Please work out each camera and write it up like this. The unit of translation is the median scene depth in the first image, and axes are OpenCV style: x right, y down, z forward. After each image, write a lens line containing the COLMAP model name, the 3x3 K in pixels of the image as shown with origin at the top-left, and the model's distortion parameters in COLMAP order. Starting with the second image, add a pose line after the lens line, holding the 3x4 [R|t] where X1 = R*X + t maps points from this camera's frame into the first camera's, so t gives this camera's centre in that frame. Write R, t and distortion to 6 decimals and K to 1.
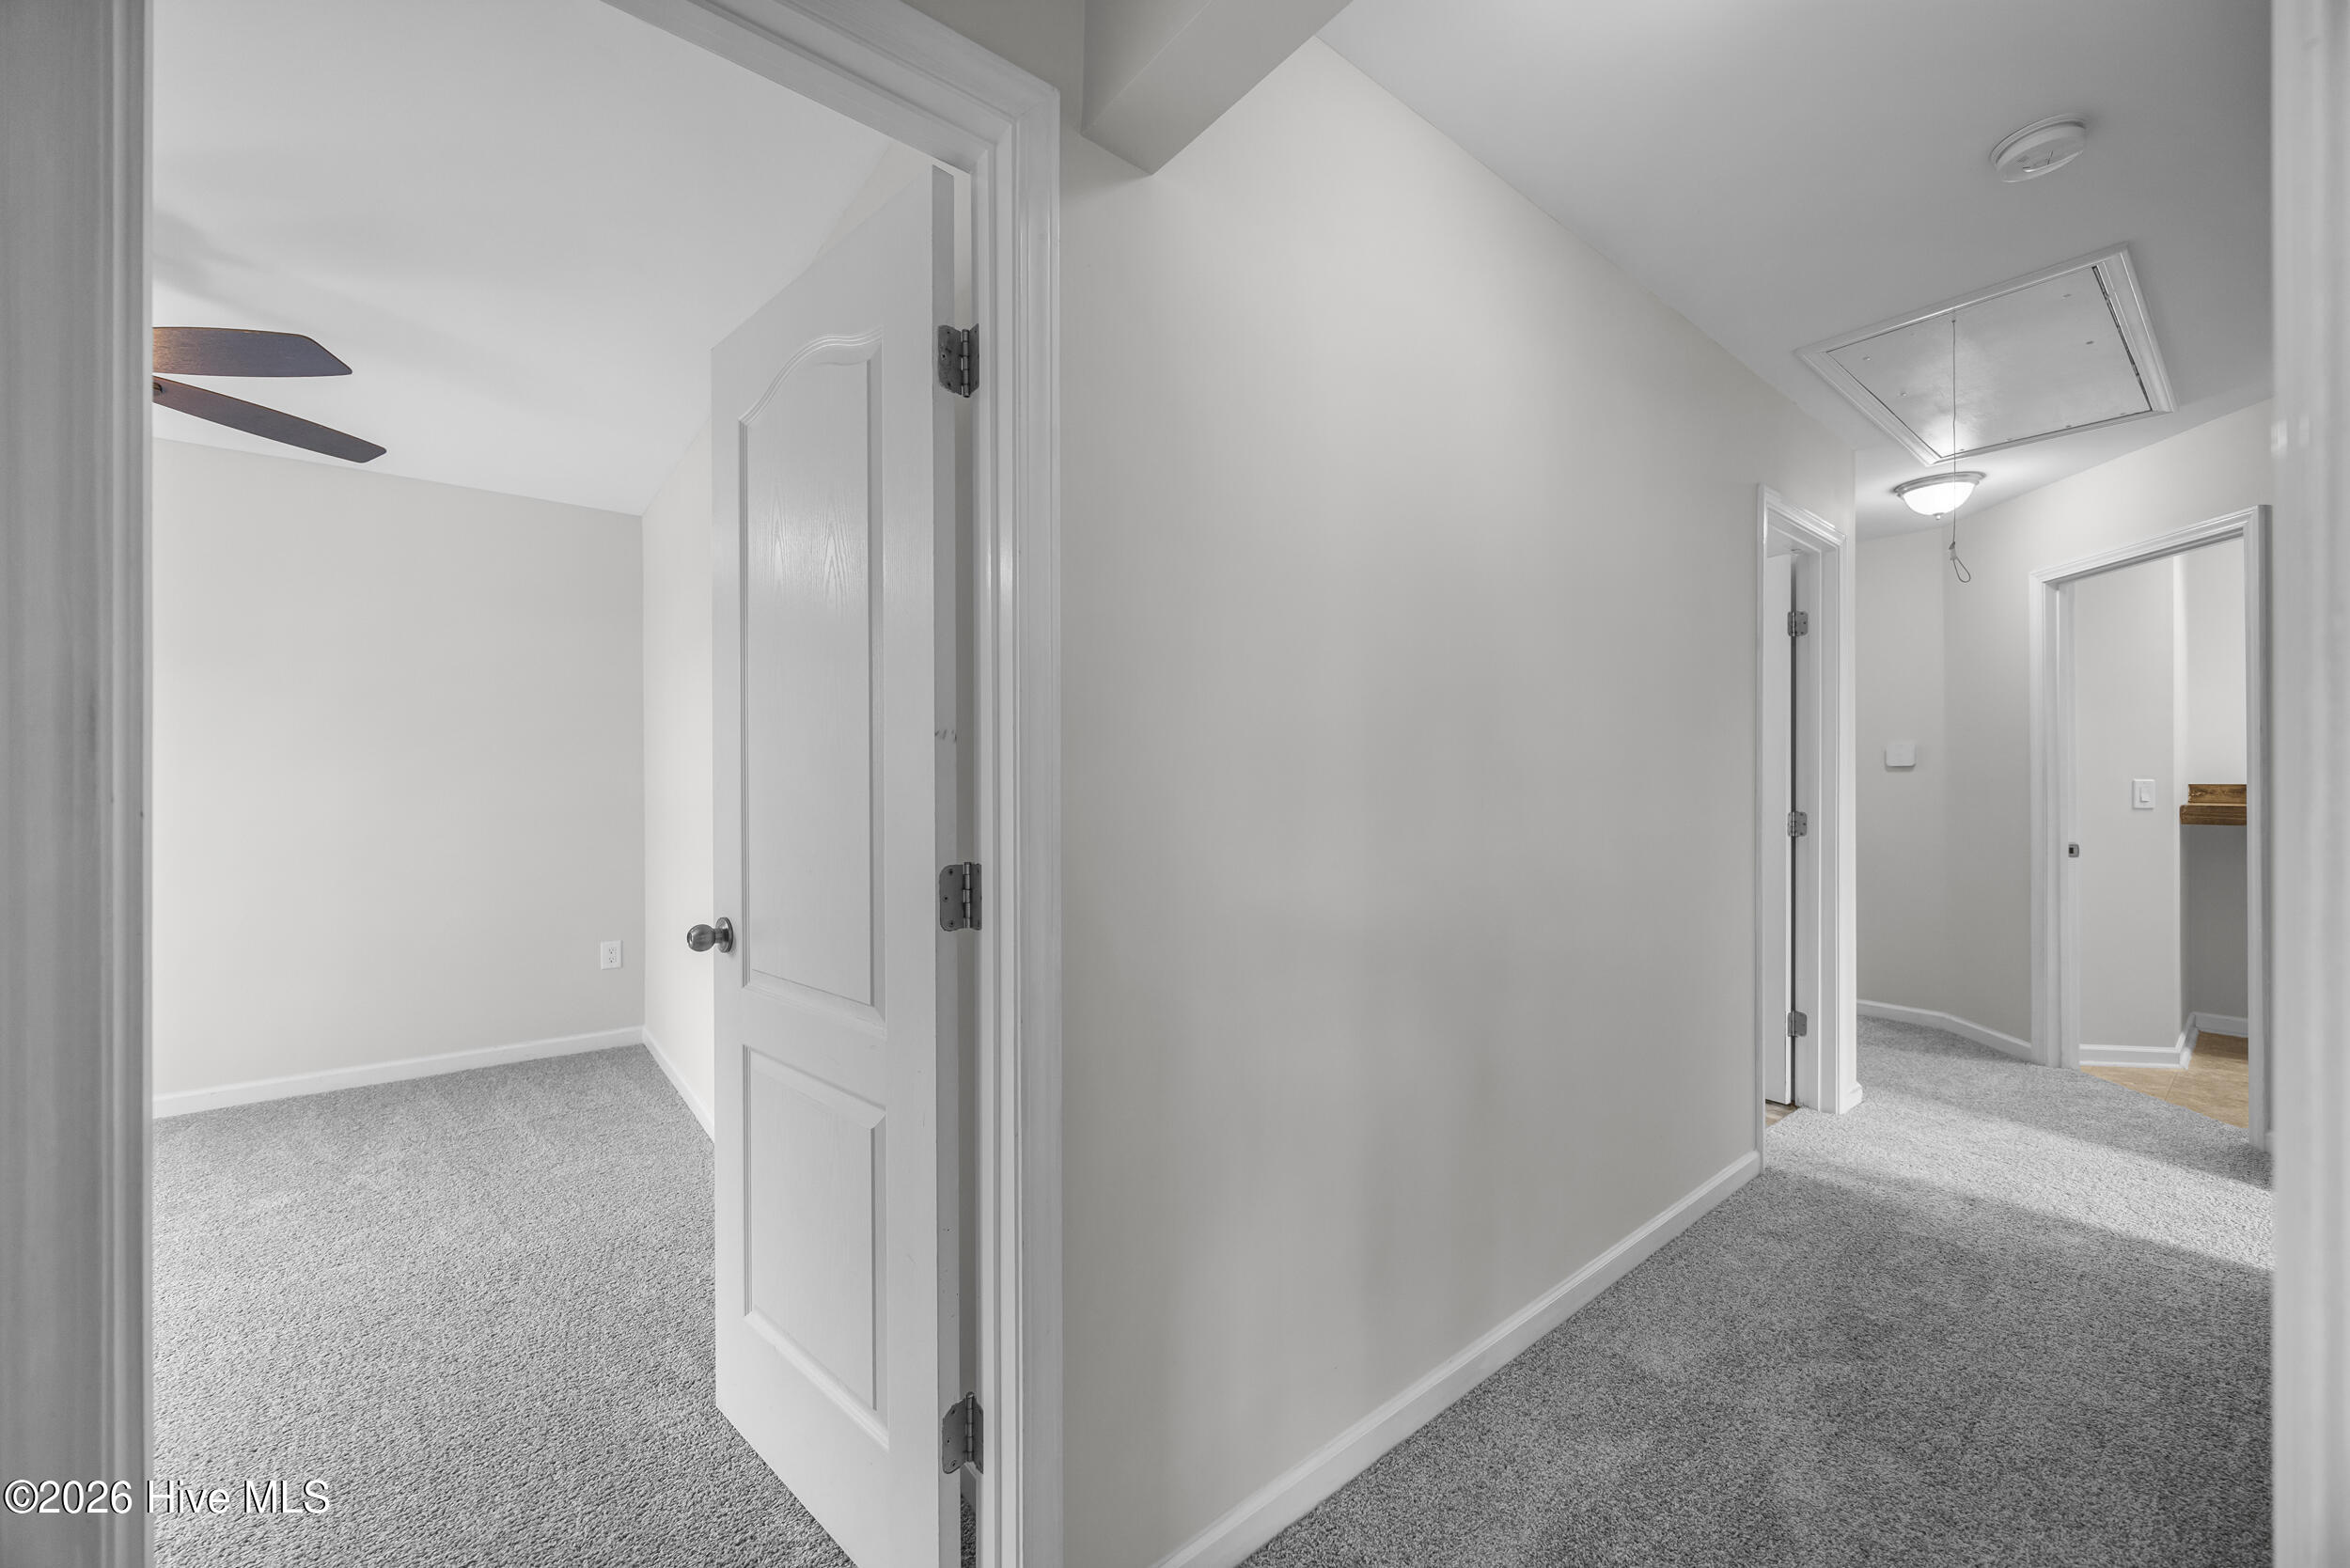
lens RADIAL K [[899.2, 0, 1175.0], [0, 899.2, 781.9], [0, 0, 1]] dist [-0.001380, -0.000123]
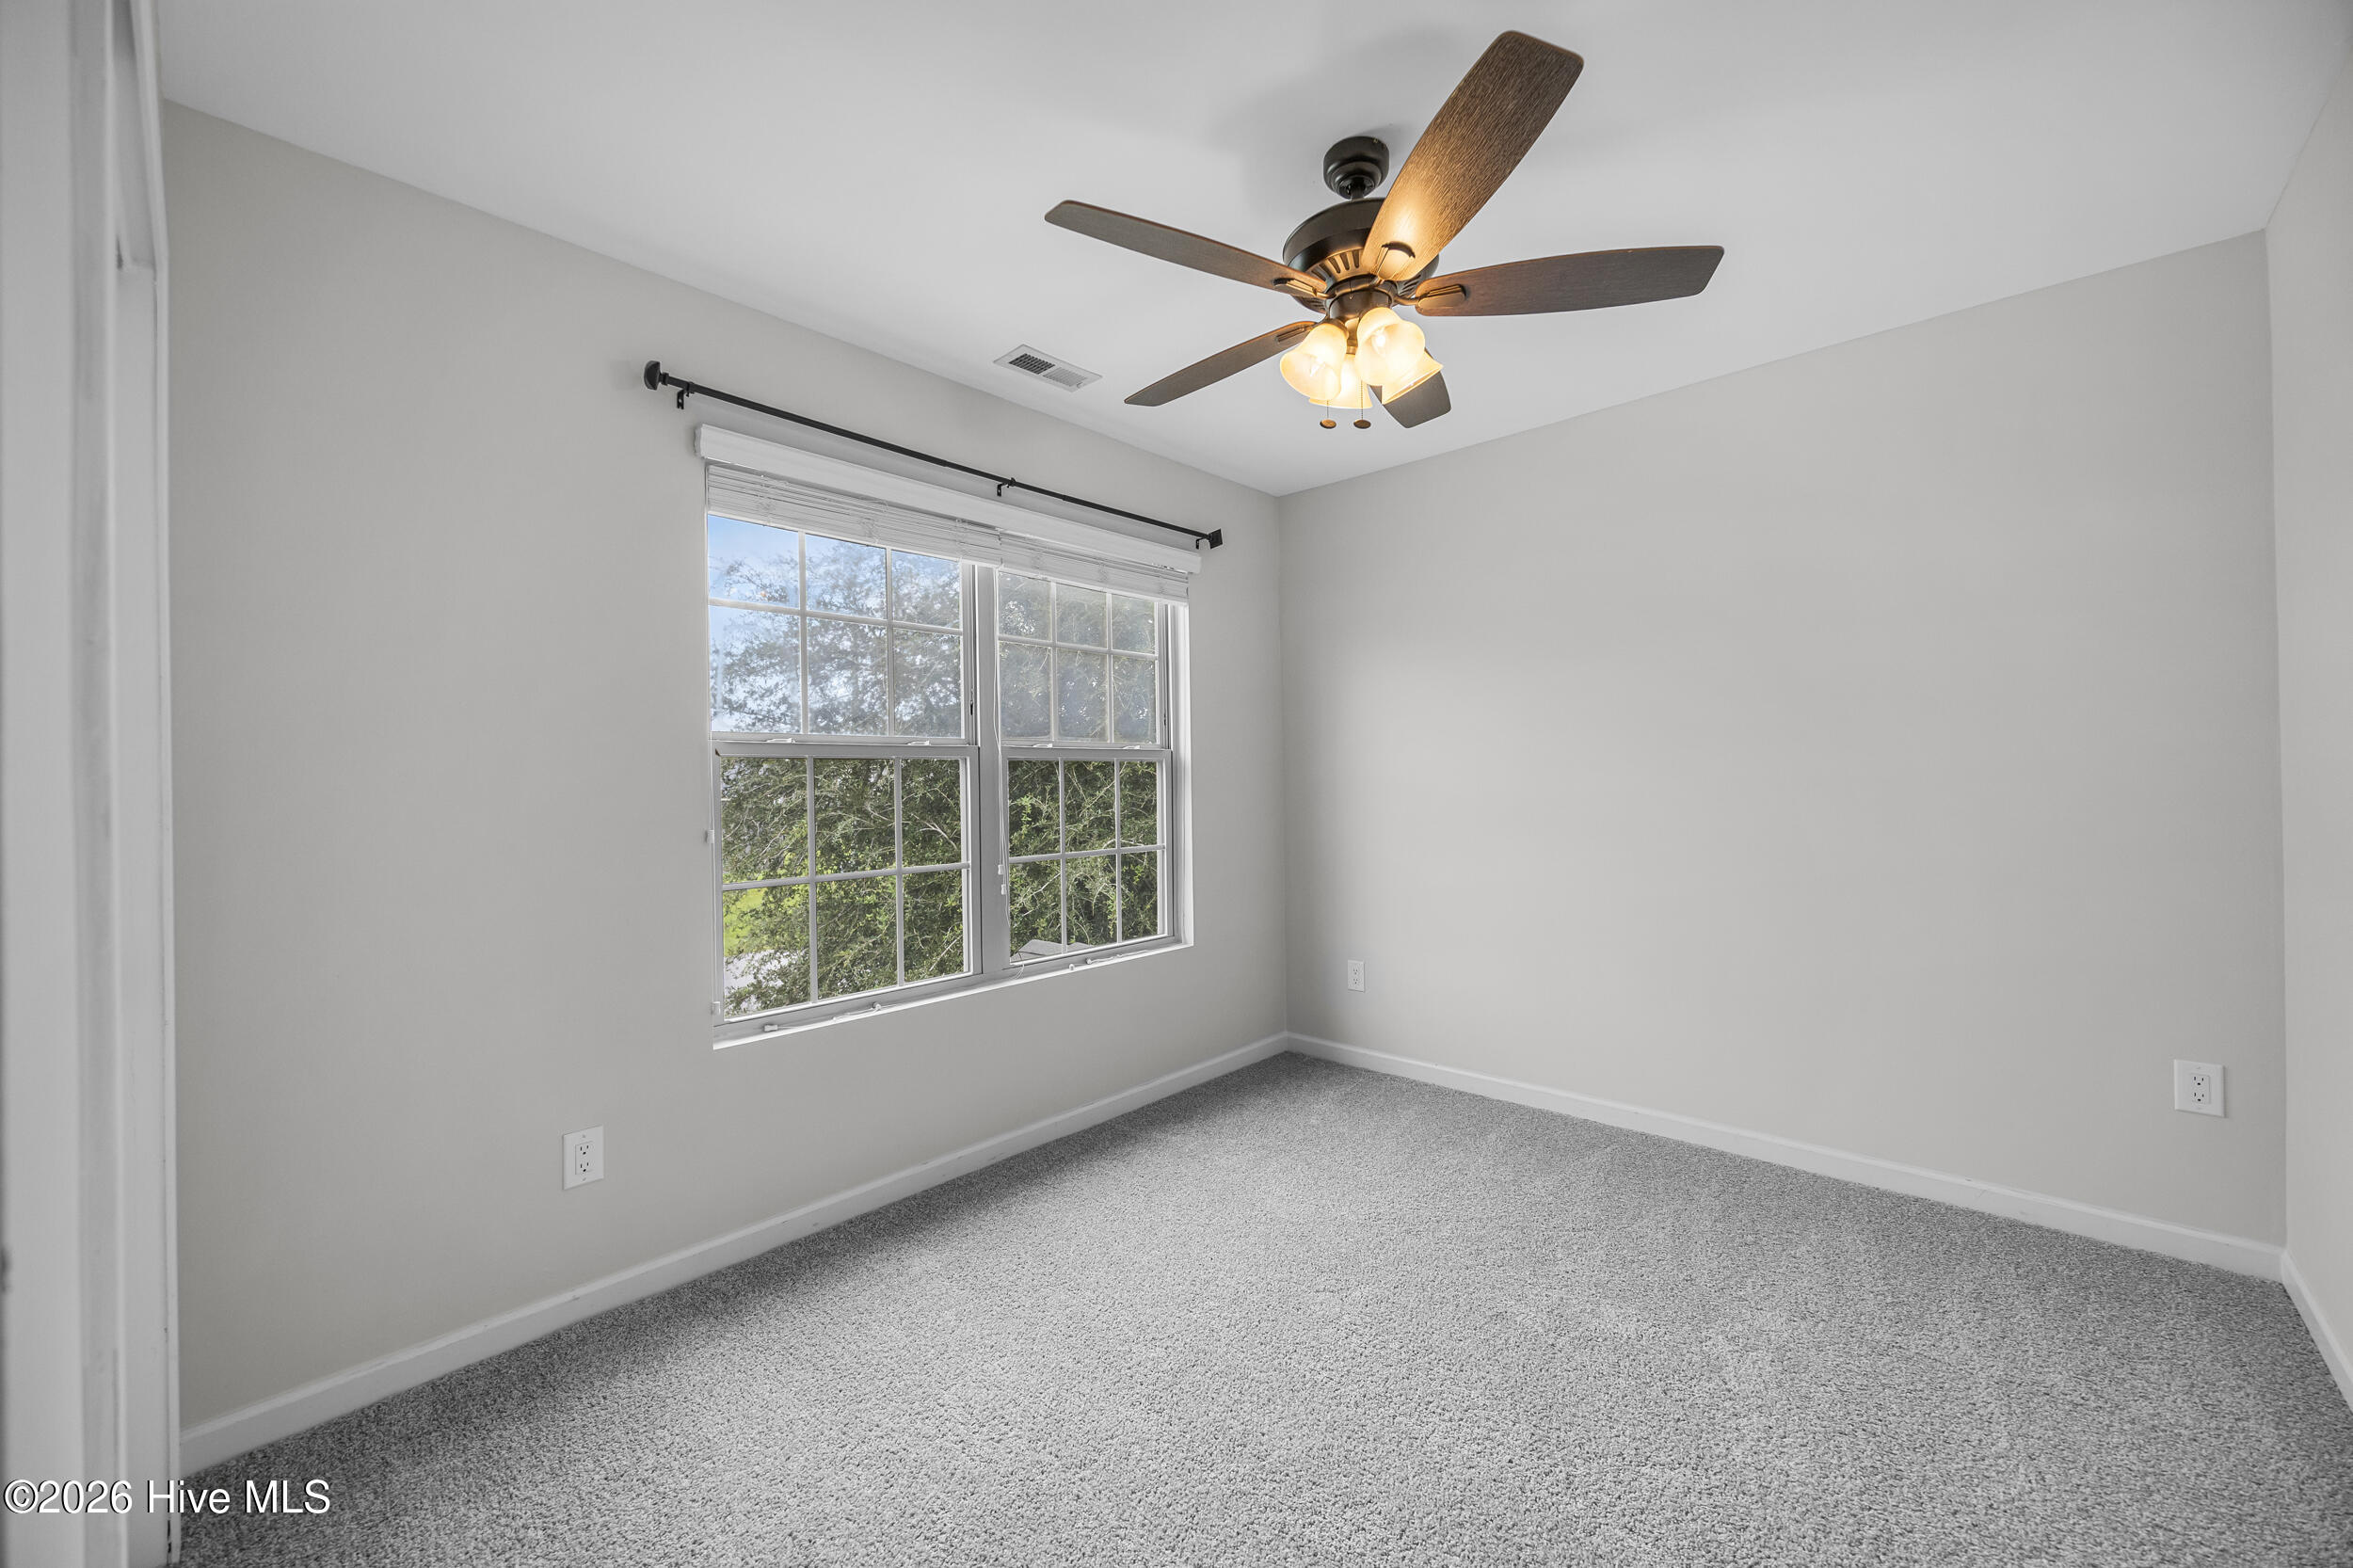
lens RADIAL K [[900.3, 0, 1175.4], [0, 900.3, 777.7], [0, 0, 1]] dist [-0.001380, -0.000123]
pose [[0.147405, -0.003614, -0.989070, -0.242052], [0.011507, 0.999932, -0.001938, 0.003237], [0.989009, -0.011096, 0.147437, 0.413544]]
